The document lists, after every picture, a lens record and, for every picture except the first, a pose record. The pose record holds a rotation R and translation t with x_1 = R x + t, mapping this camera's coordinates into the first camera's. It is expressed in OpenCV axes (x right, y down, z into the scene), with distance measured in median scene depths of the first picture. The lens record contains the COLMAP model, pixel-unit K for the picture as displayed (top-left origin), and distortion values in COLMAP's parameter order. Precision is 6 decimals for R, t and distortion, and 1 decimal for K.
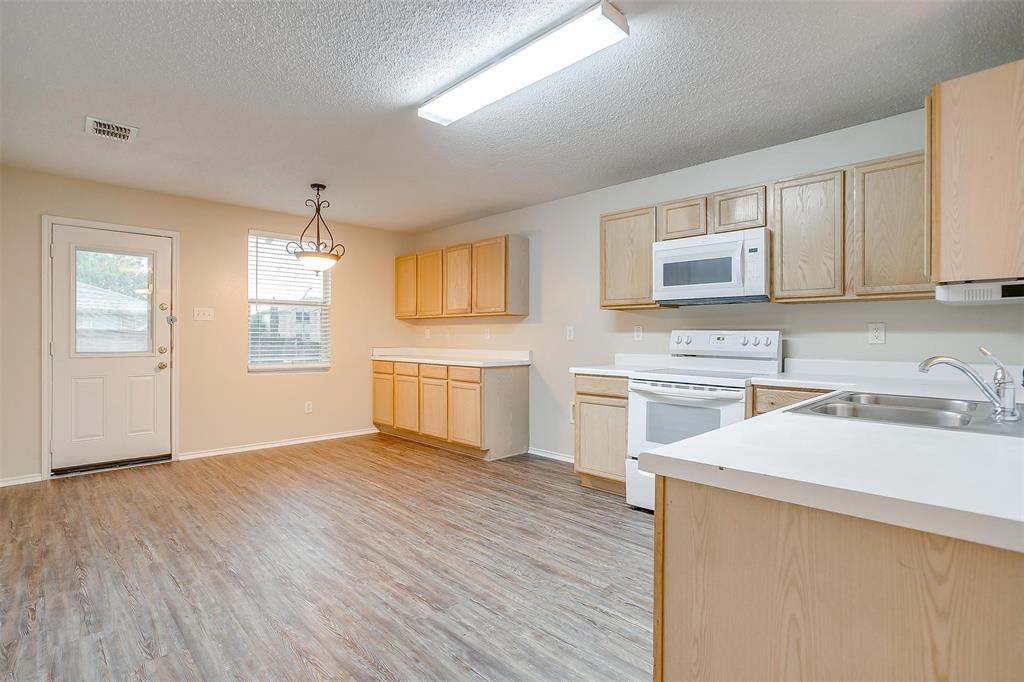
lens RADIAL K [[498.4, 0, 509.9], [0, 498.4, 342.5], [0, 0, 1]] dist [-0.049745, 0.031043]
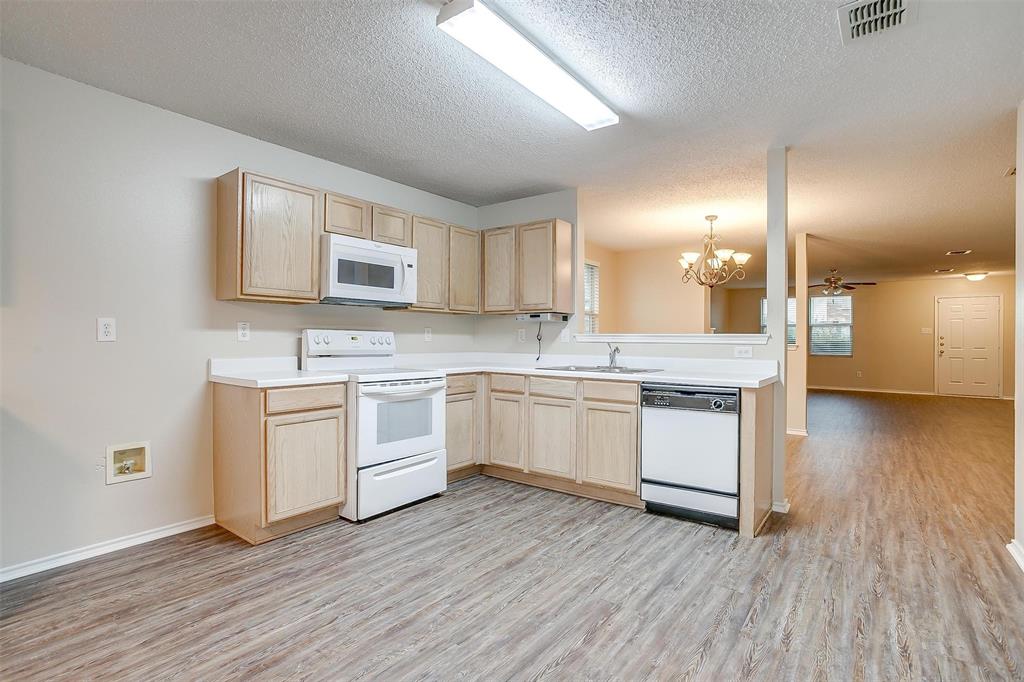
lens RADIAL K [[497.5, 0, 507.2], [0, 497.5, 338.3], [0, 0, 1]] dist [-0.057867, 0.033362]
pose [[-0.140975, -0.002956, 0.990009, -0.648580], [0.004521, 0.999983, 0.003630, -0.010162], [-0.990003, 0.004987, -0.140959, 0.798252]]
